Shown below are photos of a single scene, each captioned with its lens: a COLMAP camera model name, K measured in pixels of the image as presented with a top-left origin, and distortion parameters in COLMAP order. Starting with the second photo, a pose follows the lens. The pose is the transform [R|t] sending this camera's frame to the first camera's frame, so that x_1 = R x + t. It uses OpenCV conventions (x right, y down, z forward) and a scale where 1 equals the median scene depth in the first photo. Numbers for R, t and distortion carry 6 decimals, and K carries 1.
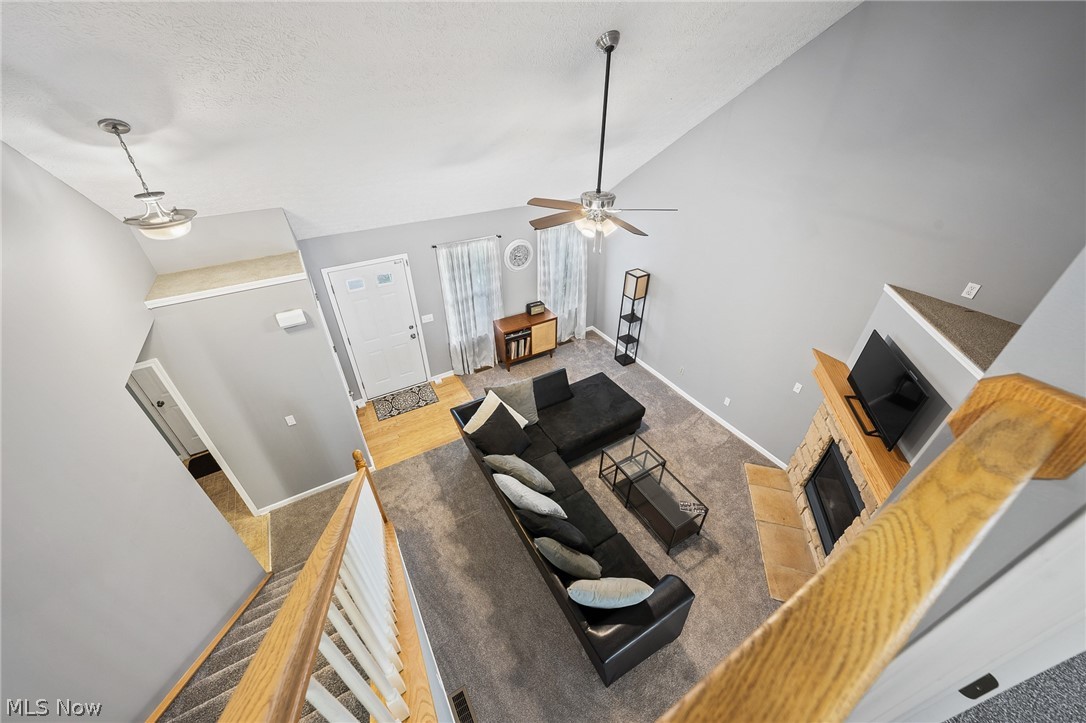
lens RADIAL K [[401.1, 0, 538.1], [0, 401.1, 359.2], [0, 0, 1]] dist [-0.032445, 0.008685]
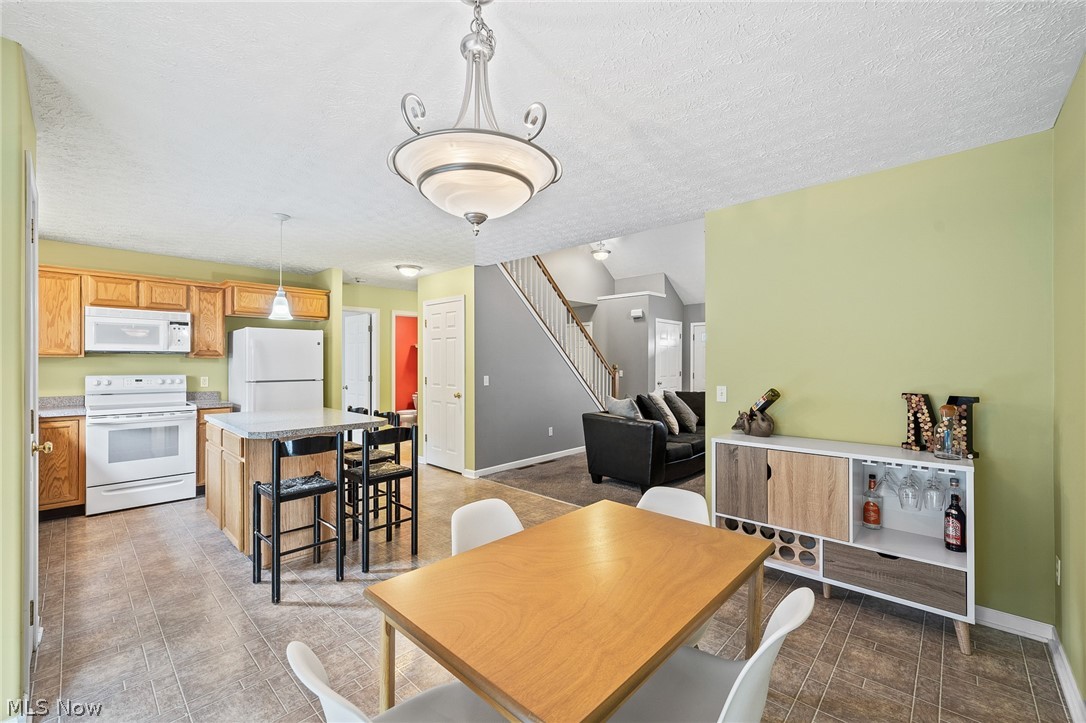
lens RADIAL K [[447.7, 0, 539.1], [0, 447.7, 359.1], [0, 0, 1]] dist [-0.009670, 0.000117]
pose [[0.282499, -0.002485, -0.959264, 0.853944], [-0.551861, 0.817523, -0.164639, 0.443069], [0.784629, 0.575891, 0.229578, 0.129460]]
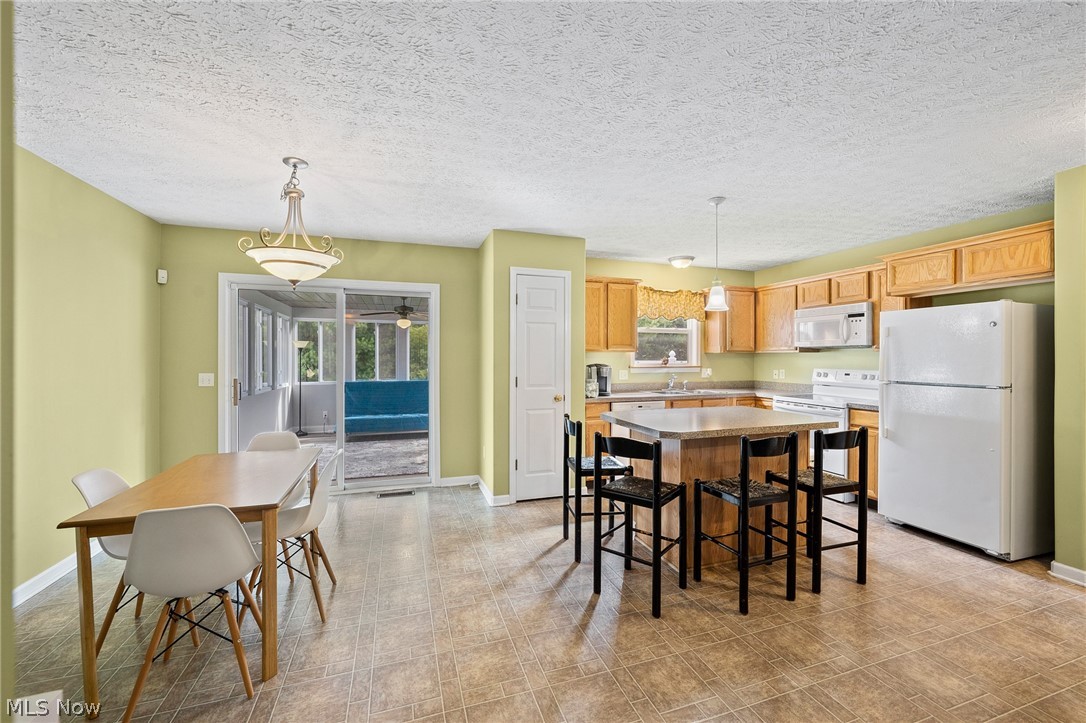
lens RADIAL K [[424.5, 0, 541.0], [0, 424.5, 355.9], [0, 0, 1]] dist [-0.012087, 0.000440]
pose [[-0.978930, 0.004309, 0.204149, 0.315172], [0.120411, 0.819631, 0.560095, 0.224803], [-0.164914, 0.572876, -0.802880, 0.445322]]
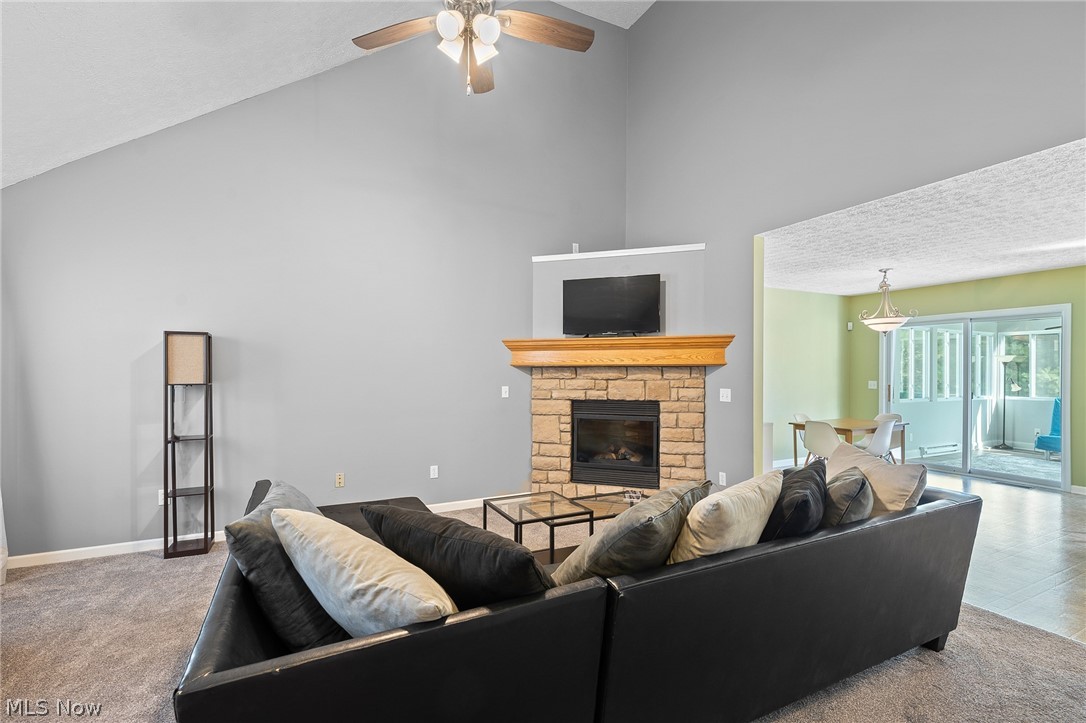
lens RADIAL K [[479.3, 0, 537.9], [0, 479.3, 373.0], [0, 0, 1]] dist [0.008258, 0.000197]
pose [[0.062652, -0.000979, 0.998035, -0.310690], [0.572141, 0.819403, -0.035112, 0.088033], [-0.817759, 0.573216, 0.051897, 0.645269]]
